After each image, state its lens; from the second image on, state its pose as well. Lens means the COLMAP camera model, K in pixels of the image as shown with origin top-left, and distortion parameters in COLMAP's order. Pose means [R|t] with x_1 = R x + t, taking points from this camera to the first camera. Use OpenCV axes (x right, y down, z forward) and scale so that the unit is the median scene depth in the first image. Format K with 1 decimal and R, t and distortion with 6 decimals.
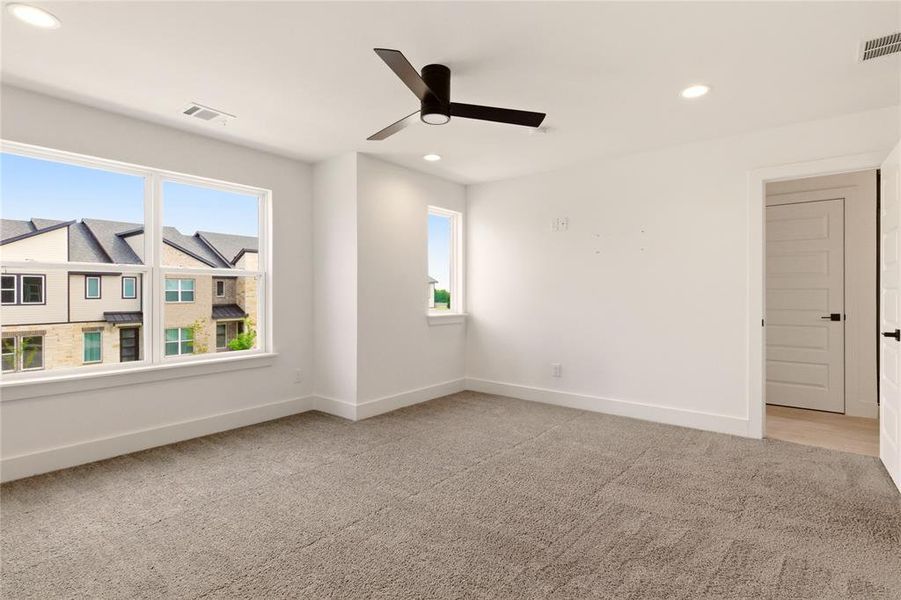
lens RADIAL K [[458.6, 0, 457.3], [0, 458.6, 291.9], [0, 0, 1]] dist [0.000833, -0.000534]
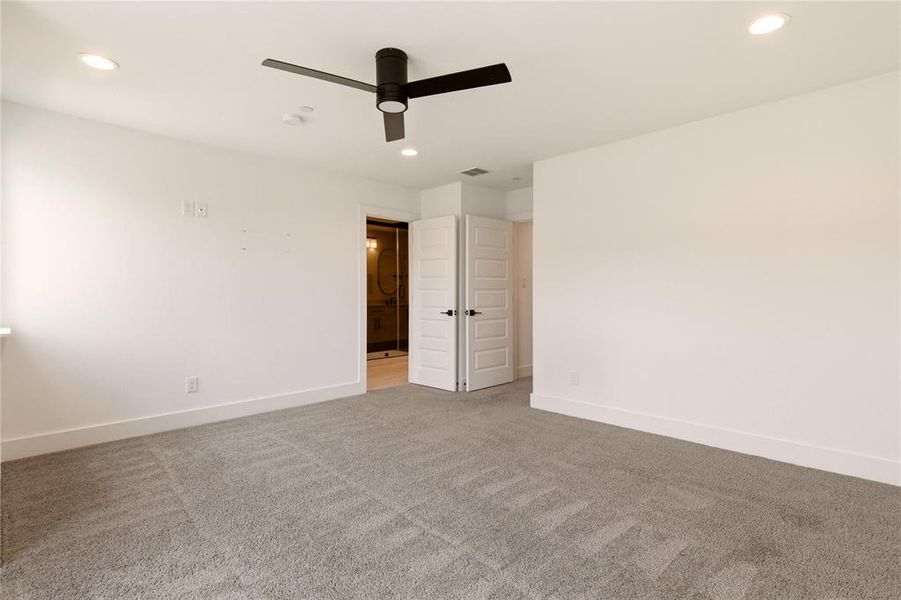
lens RADIAL K [[466.5, 0, 450.5], [0, 466.5, 300.0], [0, 0, 1]] dist [0.001420, 0.000083]
pose [[0.091764, -0.017327, 0.995630, -0.587076], [0.001699, 0.999850, 0.017244, 0.004404], [-0.995779, 0.000109, 0.091779, 0.466541]]
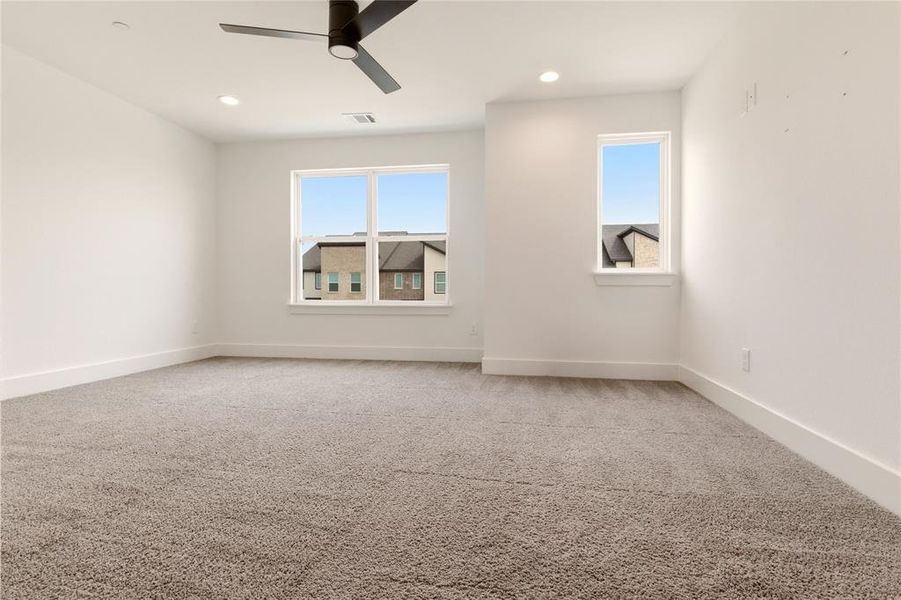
lens RADIAL K [[458.6, 0, 457.3], [0, 458.6, 291.9], [0, 0, 1]] dist [0.000833, -0.000534]
pose [[0.463576, 0.003953, -0.886048, 0.558999], [-0.002557, 0.999992, 0.003124, 0.087885], [0.886053, 0.000818, 0.463583, 0.431596]]
